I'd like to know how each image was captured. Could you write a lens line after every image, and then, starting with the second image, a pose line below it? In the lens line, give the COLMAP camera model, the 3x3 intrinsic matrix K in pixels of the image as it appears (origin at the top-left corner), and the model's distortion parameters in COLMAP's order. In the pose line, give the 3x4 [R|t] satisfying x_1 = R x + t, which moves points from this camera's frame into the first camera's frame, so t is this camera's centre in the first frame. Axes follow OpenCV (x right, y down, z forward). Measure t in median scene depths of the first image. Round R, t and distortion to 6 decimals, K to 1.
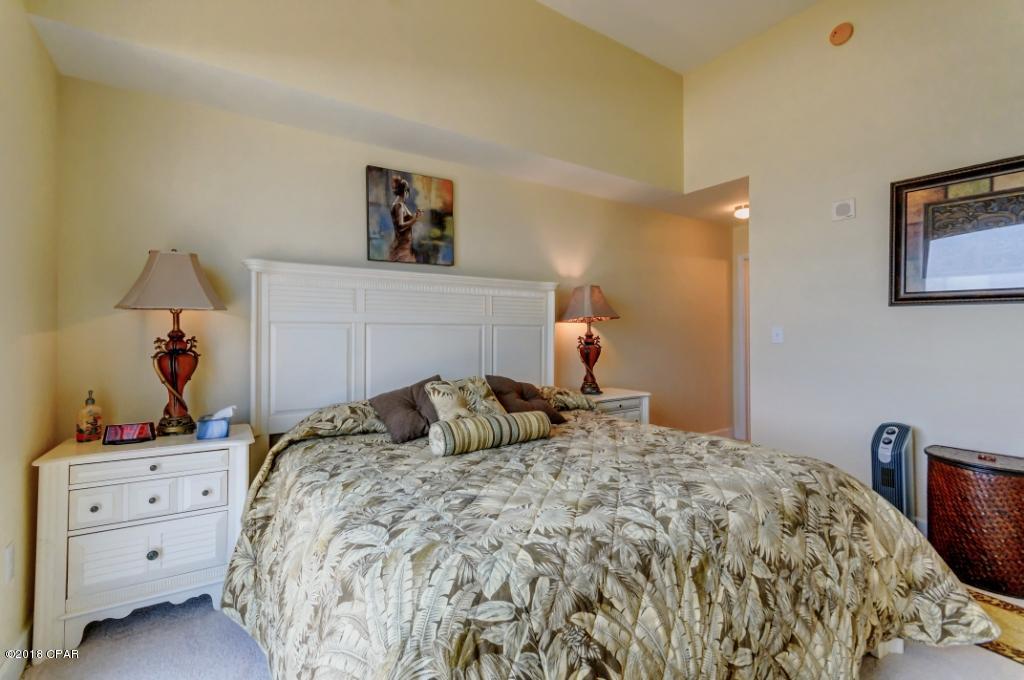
lens RADIAL K [[462.8, 0, 514.2], [0, 462.8, 334.7], [0, 0, 1]] dist [0.001463, 0.000357]
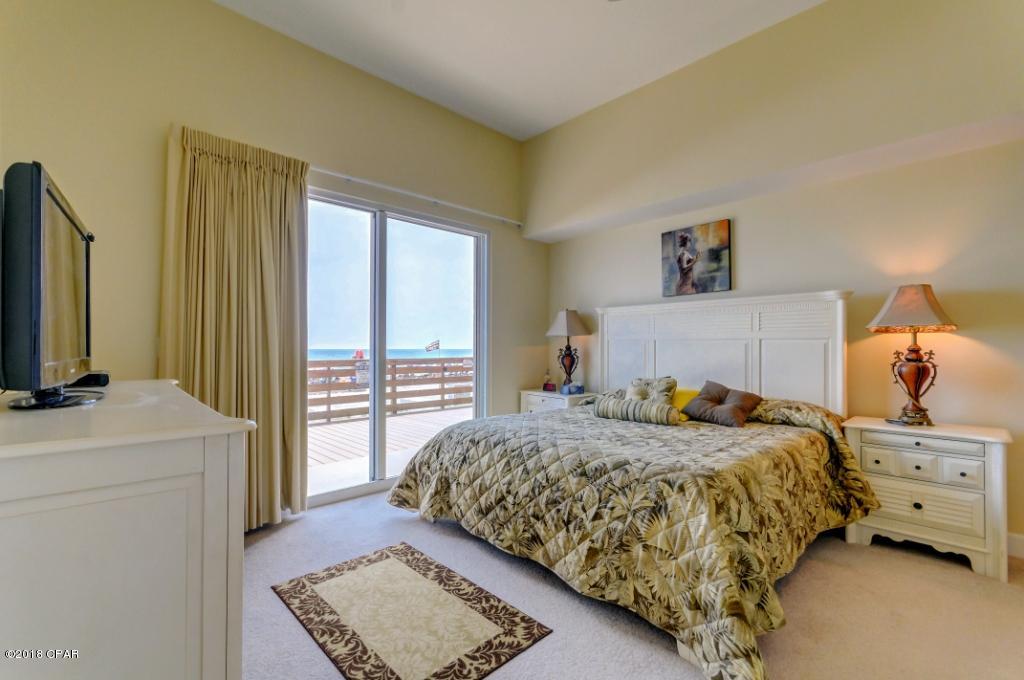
lens RADIAL K [[455.6, 0, 498.8], [0, 455.6, 353.0], [0, 0, 1]] dist [0.006030, 0.000635]
pose [[0.162516, 0.015124, -0.986590, 0.995861], [-0.003081, 0.999885, 0.014821, -0.002922], [0.986701, 0.000631, 0.162544, 0.238373]]
